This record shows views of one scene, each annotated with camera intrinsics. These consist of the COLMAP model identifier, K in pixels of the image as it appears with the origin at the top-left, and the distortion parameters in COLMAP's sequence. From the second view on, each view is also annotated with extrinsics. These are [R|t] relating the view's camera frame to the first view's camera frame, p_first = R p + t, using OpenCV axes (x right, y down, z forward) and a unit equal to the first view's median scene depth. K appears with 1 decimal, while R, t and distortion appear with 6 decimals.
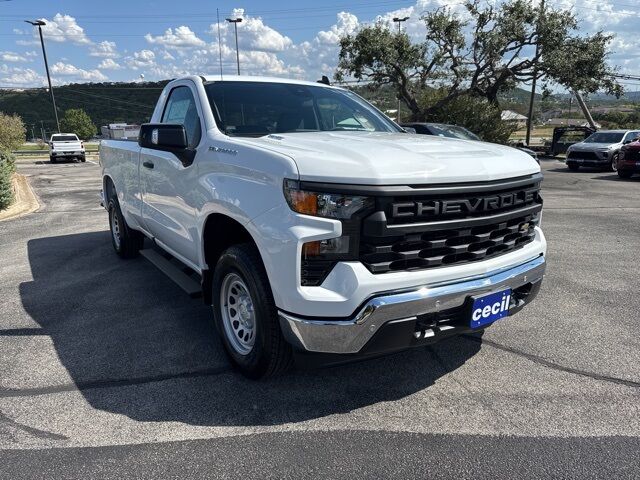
lens RADIAL K [[451.7, 0, 320.0], [0, 451.7, 240.0], [0, 0, 1]] dist [-0.005175, -0.000466]
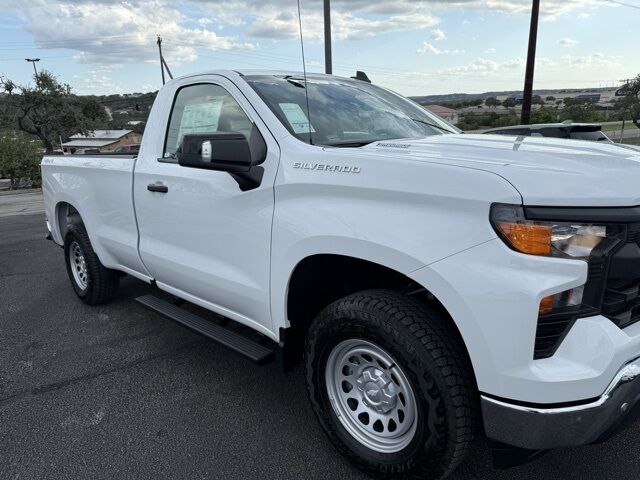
lens RADIAL K [[459.8, 0, 320.0], [0, 459.8, 240.0], [0, 0, 1]] dist [0.007444, 0.000417]
pose [[0.984516, -0.073359, 0.159205, -0.391980], [0.076295, 0.997008, -0.012395, -0.081360], [-0.157820, 0.024350, 0.987168, 0.314820]]
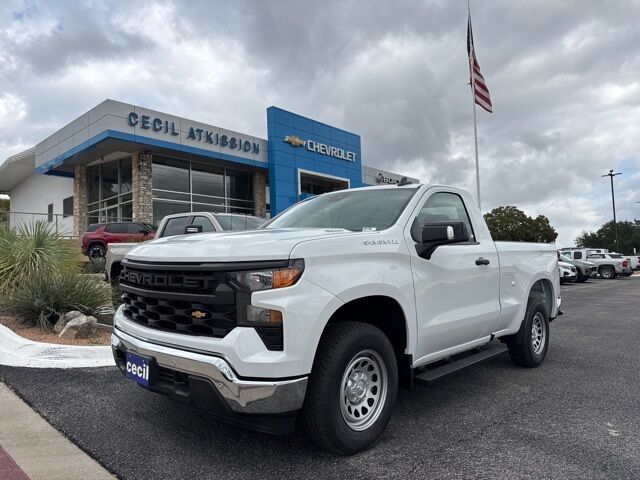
lens RADIAL K [[452.3, 0, 323.1], [0, 452.3, 227.2], [0, 0, 1]] dist [0.007055, 0.002316]
pose [[0.228942, -0.054538, -0.971911, 1.642740], [-0.223251, 0.968875, -0.106957, -0.186113], [0.947494, 0.241467, 0.209641, 1.114536]]
